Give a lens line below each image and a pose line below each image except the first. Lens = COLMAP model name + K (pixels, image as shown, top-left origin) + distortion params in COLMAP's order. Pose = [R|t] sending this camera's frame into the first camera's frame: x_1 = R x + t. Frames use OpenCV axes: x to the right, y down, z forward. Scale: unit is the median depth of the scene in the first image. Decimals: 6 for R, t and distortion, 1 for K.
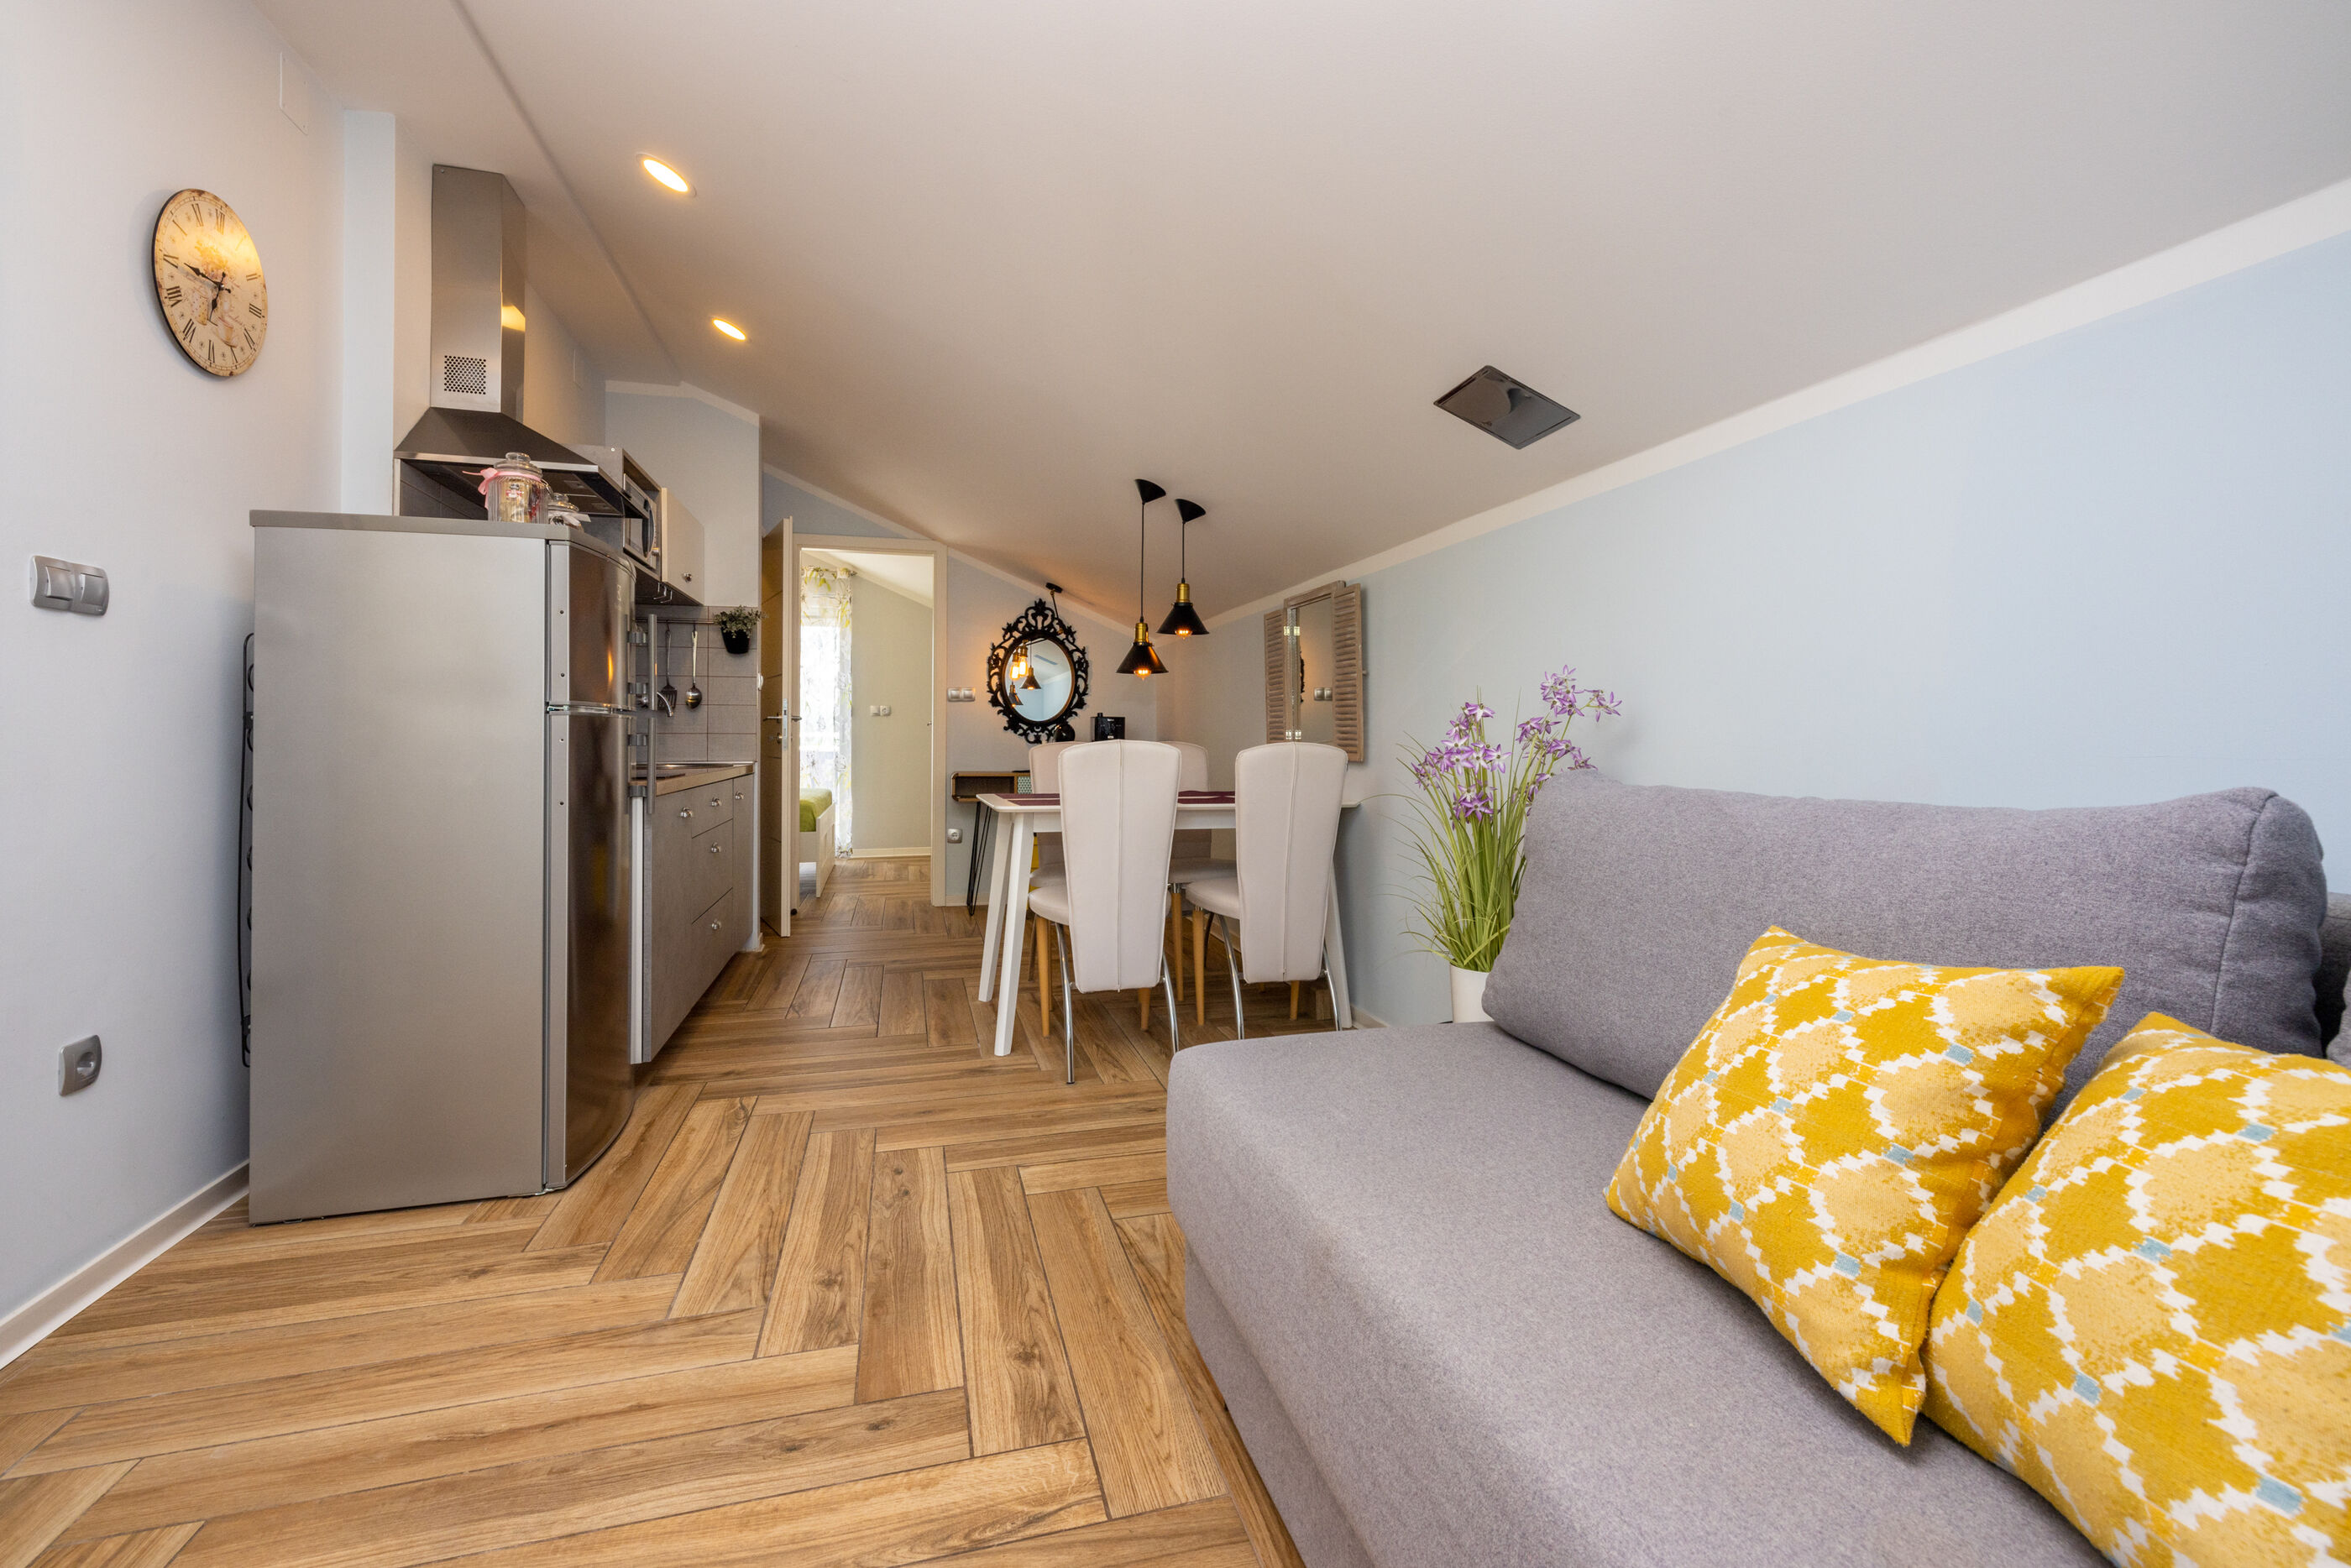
lens RADIAL K [[992.9, 0, 1185.7], [0, 992.9, 723.0], [0, 0, 1]] dist [0.000008, 0.000314]
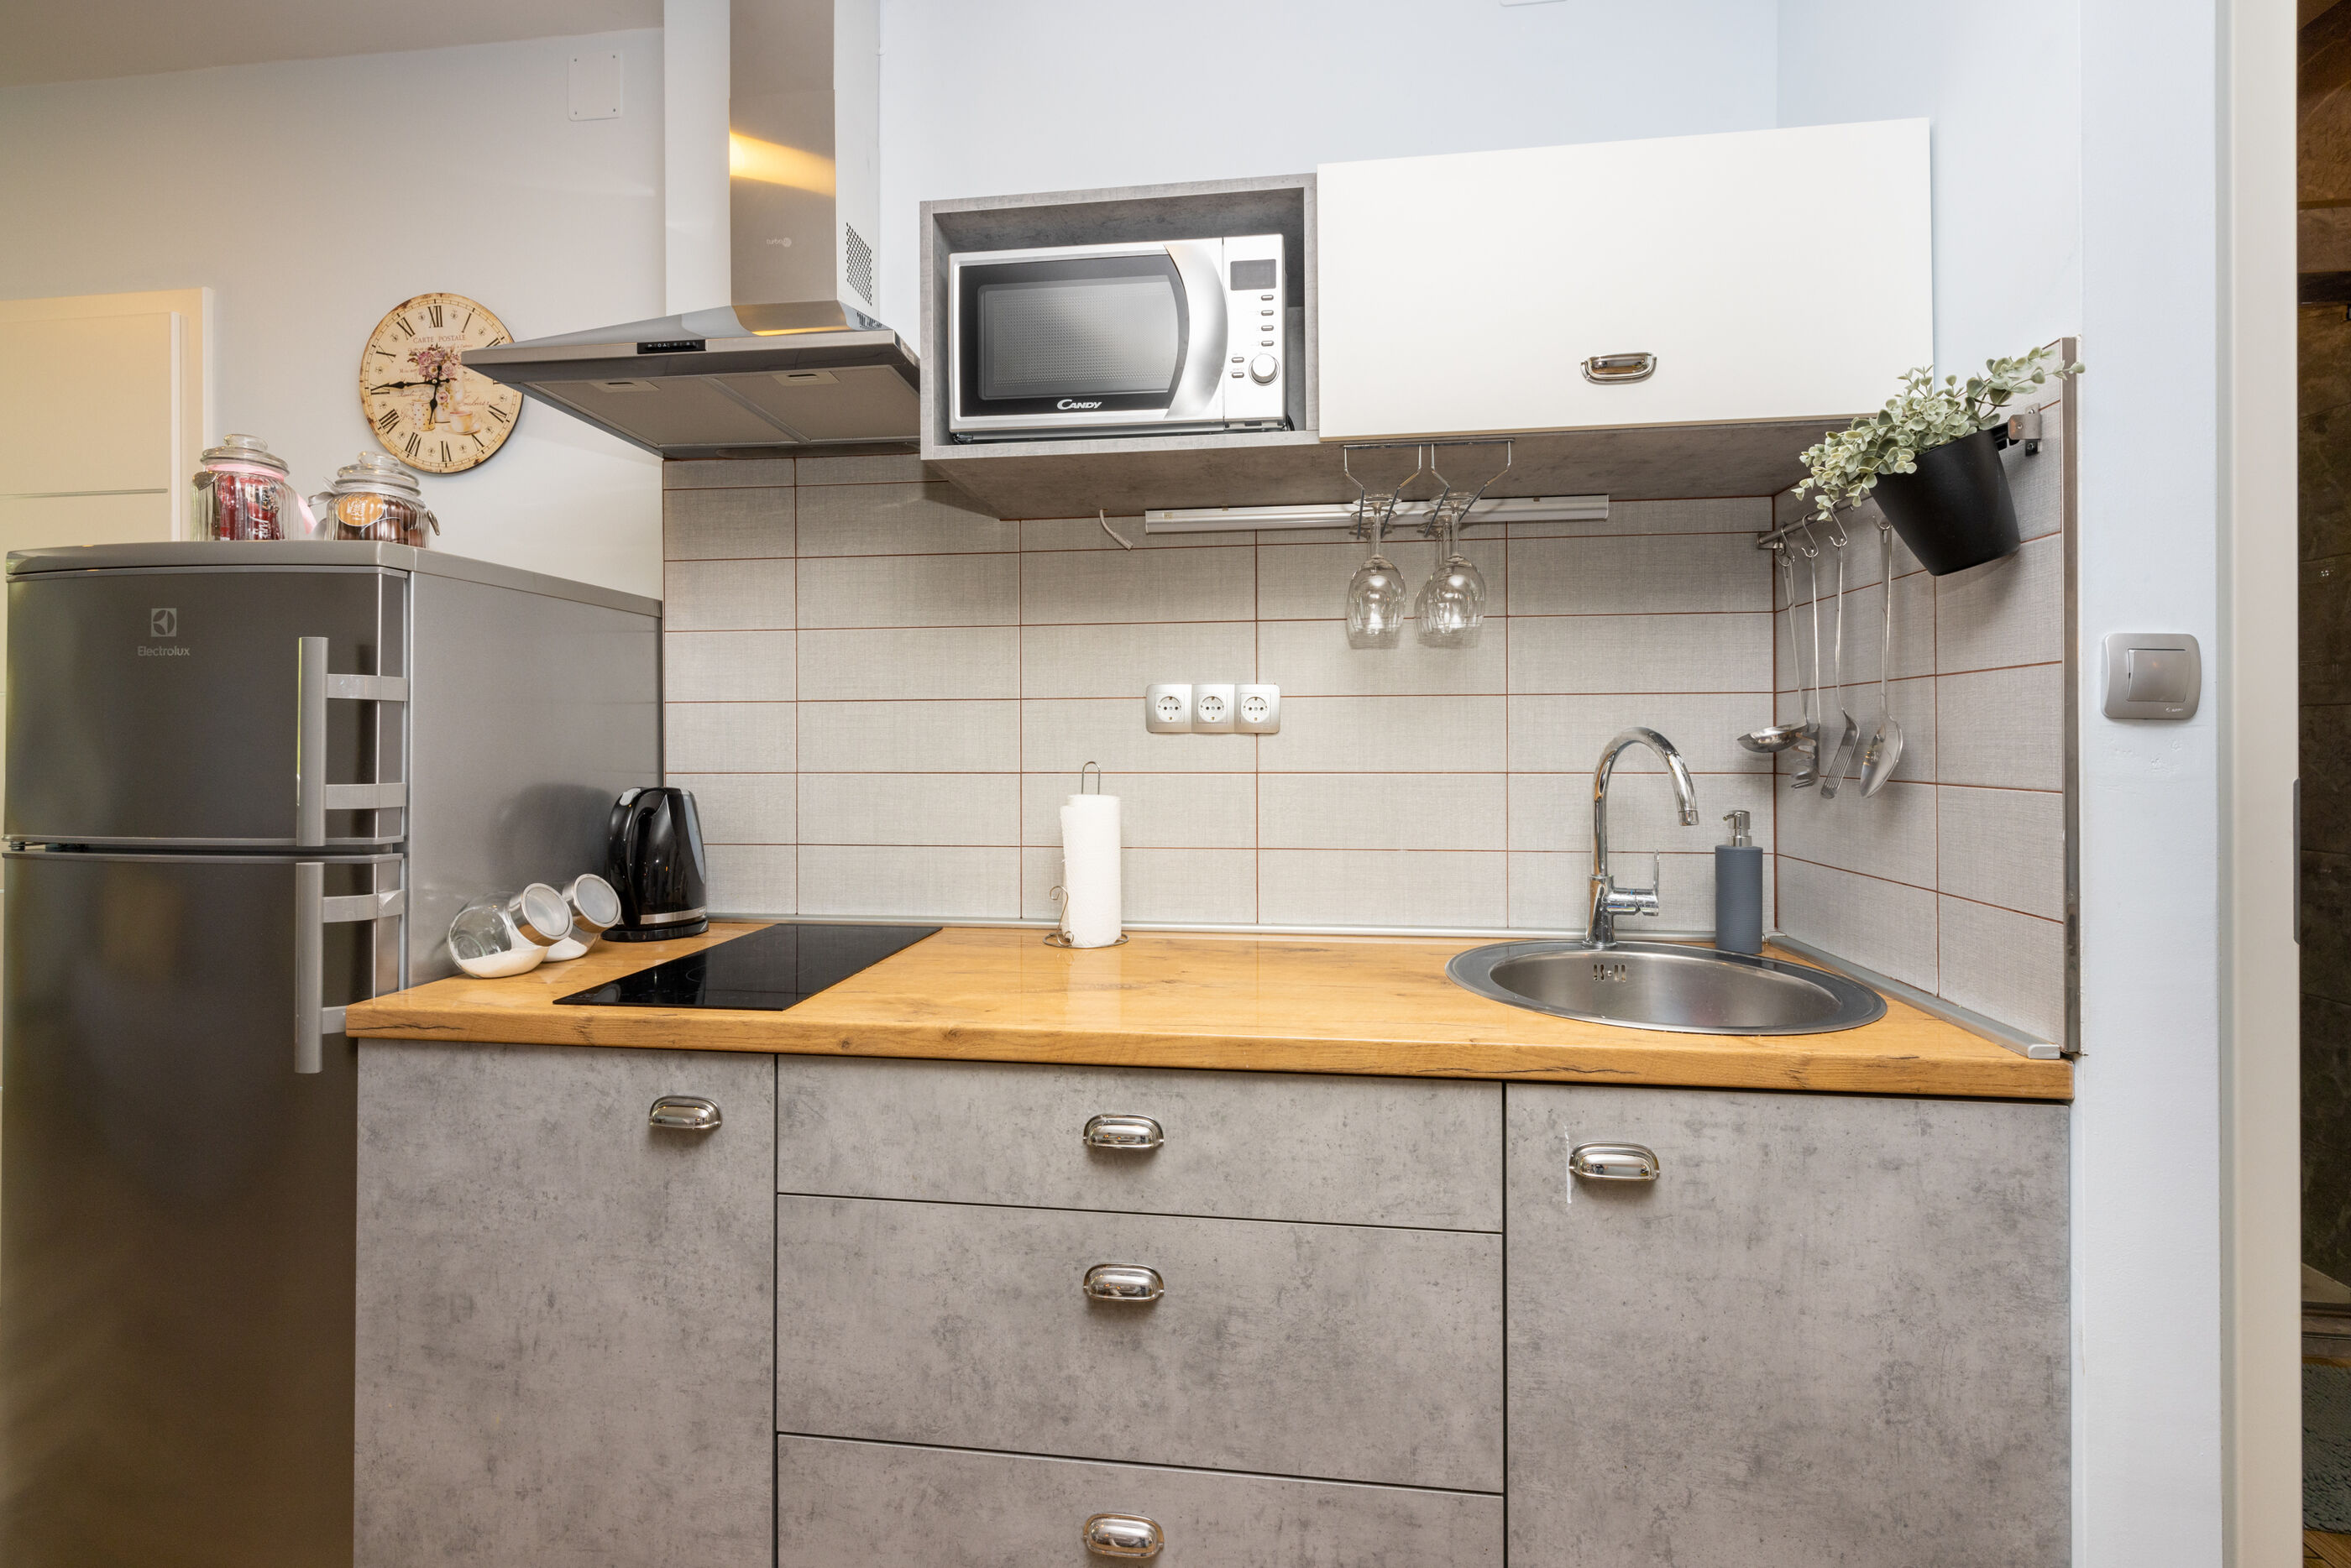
lens RADIAL K [[997.8, 0, 1181.8], [0, 997.8, 743.0], [0, 0, 1]] dist [0.001034, 0.000501]
pose [[-0.388388, -0.000873, -0.921496, -0.202939], [0.014872, 0.999863, -0.007215, -0.038238], [0.921376, -0.016507, -0.388322, 1.168516]]
